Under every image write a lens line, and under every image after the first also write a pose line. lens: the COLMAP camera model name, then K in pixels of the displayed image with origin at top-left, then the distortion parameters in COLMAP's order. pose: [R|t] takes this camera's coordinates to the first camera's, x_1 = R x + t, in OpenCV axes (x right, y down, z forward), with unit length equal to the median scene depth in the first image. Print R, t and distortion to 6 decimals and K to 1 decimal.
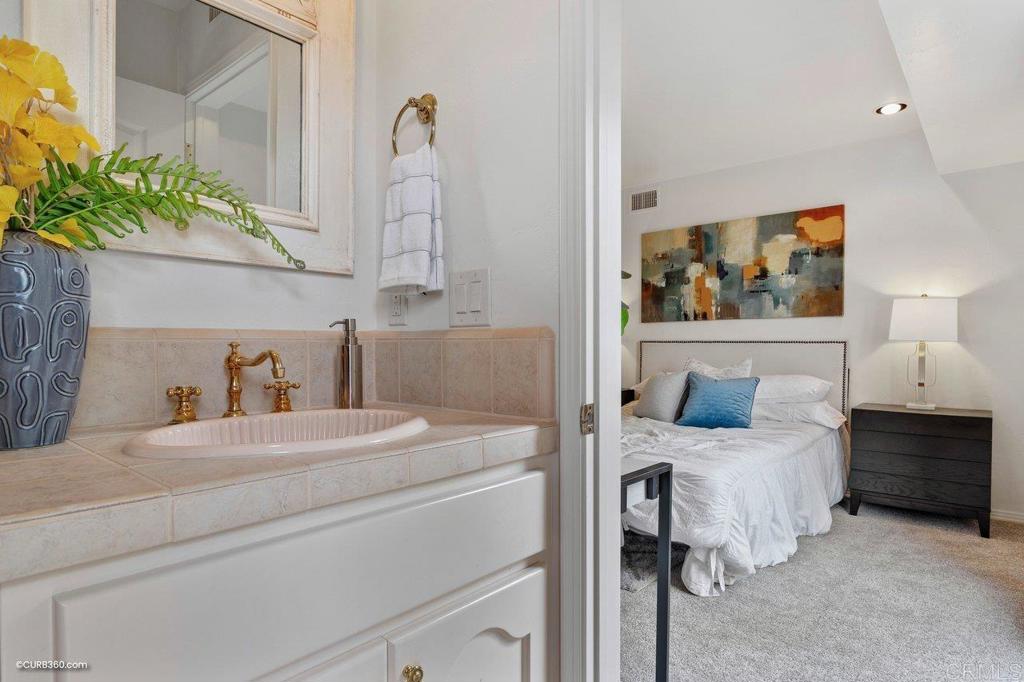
lens RADIAL K [[563.3, 0, 513.1], [0, 563.3, 345.5], [0, 0, 1]] dist [0.002341, -0.000058]
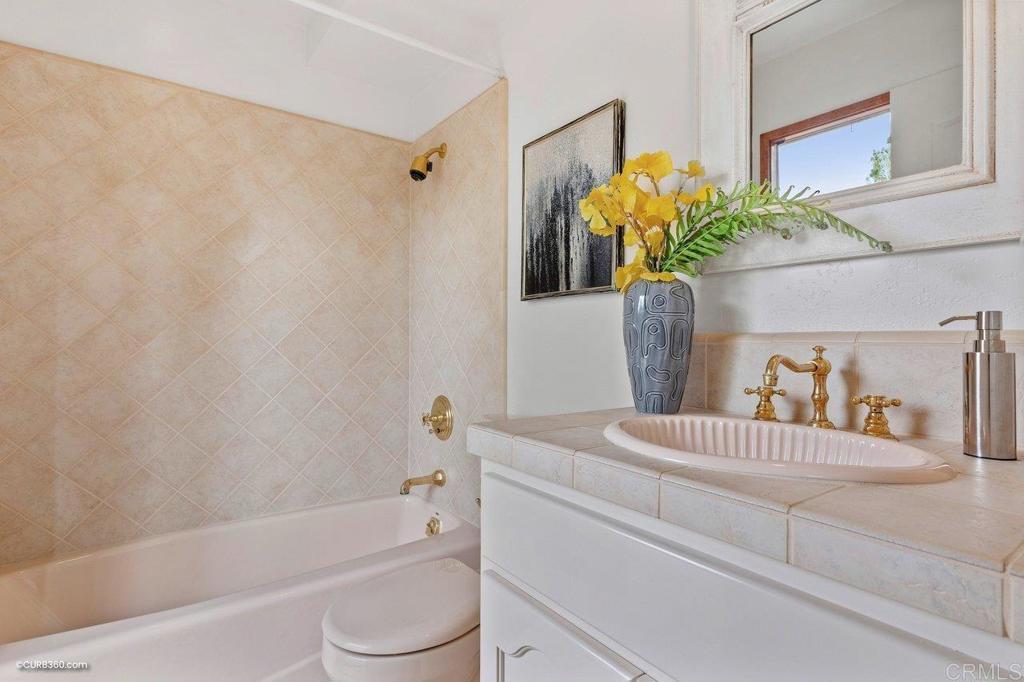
lens RADIAL K [[518.2, 0, 514.8], [0, 518.2, 340.3], [0, 0, 1]] dist [0.004795, 0.000381]
pose [[-0.208764, -0.001674, -0.977965, 0.412928], [-0.006697, 0.999978, -0.000282, -0.011070], [0.977943, 0.006491, -0.208771, 0.631602]]
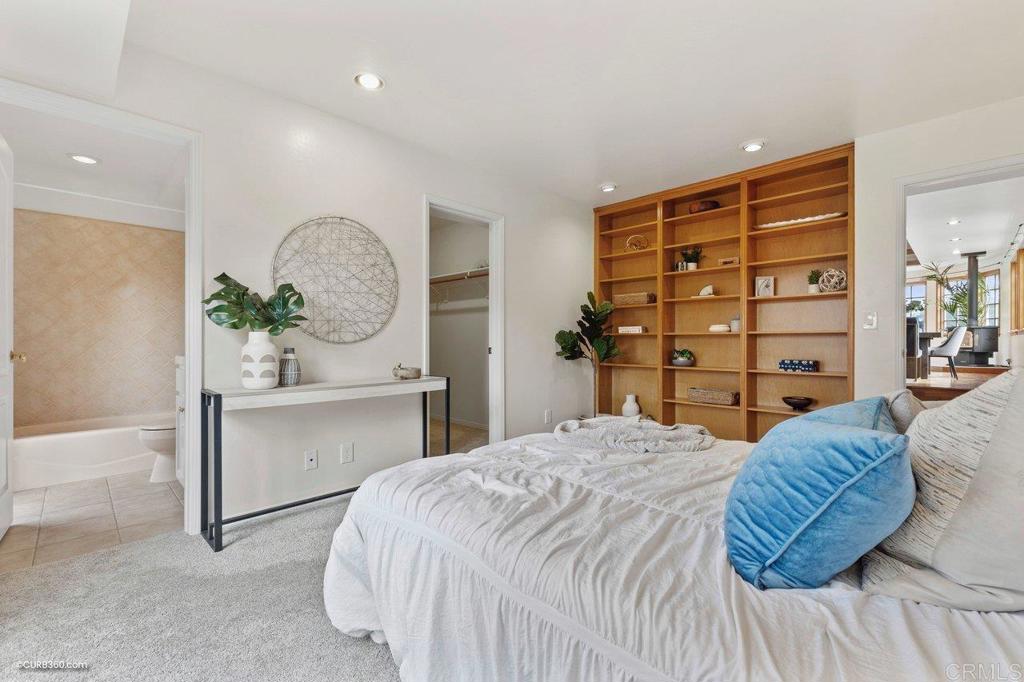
lens RADIAL K [[452.6, 0, 509.5], [0, 452.6, 344.2], [0, 0, 1]] dist [0.014404, -0.000083]
pose [[-0.079587, 0.001261, -0.996827, 1.127862], [0.002325, 0.999997, 0.001080, 0.028610], [0.996825, -0.002232, -0.079589, 1.445367]]
